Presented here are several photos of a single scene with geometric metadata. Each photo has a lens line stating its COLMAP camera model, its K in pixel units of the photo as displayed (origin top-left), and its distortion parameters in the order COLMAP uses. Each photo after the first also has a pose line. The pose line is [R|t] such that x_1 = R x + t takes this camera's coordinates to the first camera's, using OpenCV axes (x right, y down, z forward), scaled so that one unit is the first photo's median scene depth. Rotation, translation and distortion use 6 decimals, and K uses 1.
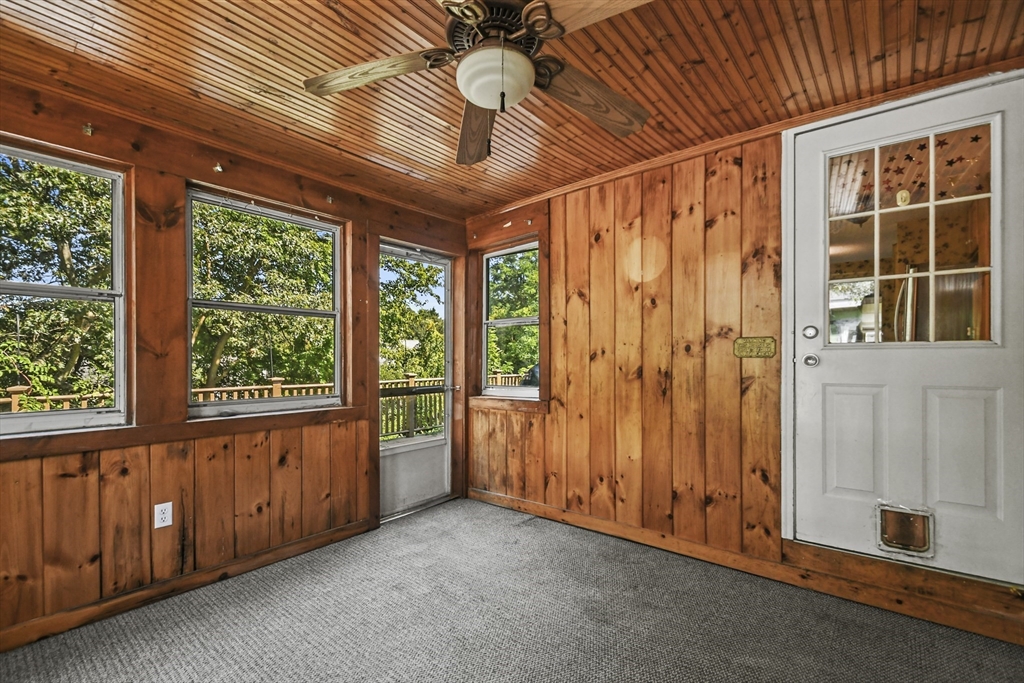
lens RADIAL K [[458.1, 0, 510.2], [0, 458.1, 352.7], [0, 0, 1]] dist [-0.000393, -0.010243]
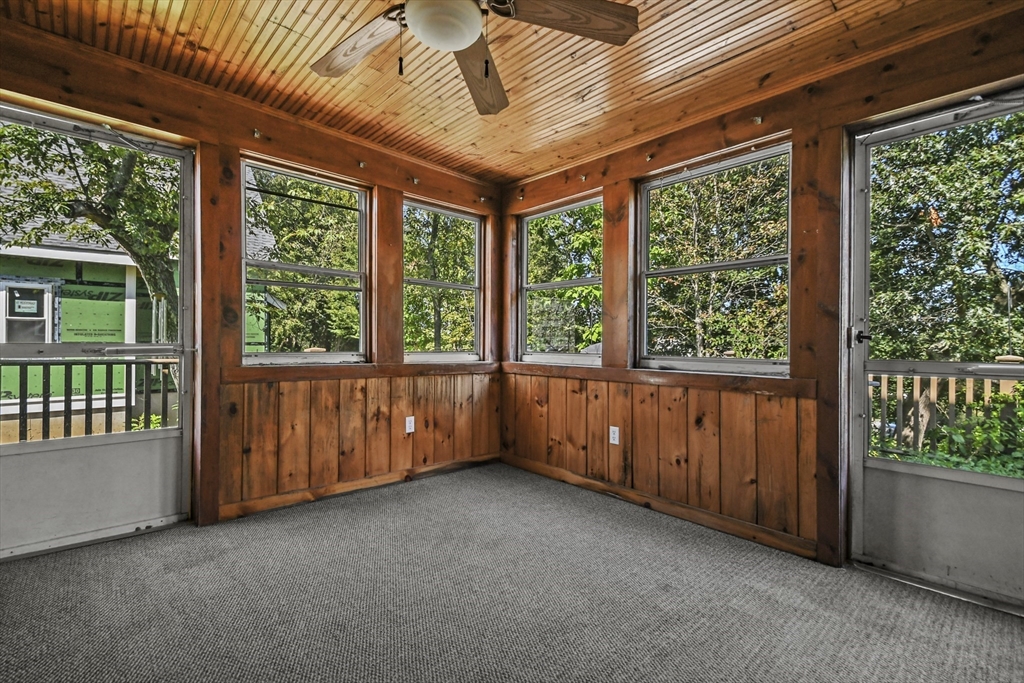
lens RADIAL K [[458.1, 0, 510.2], [0, 458.1, 352.7], [0, 0, 1]] dist [-0.000393, -0.010243]
pose [[-0.178280, 0.002218, -0.983977, 0.540331], [-0.009915, 0.999943, 0.004051, 0.091141], [0.983930, 0.010478, -0.178248, 0.793080]]
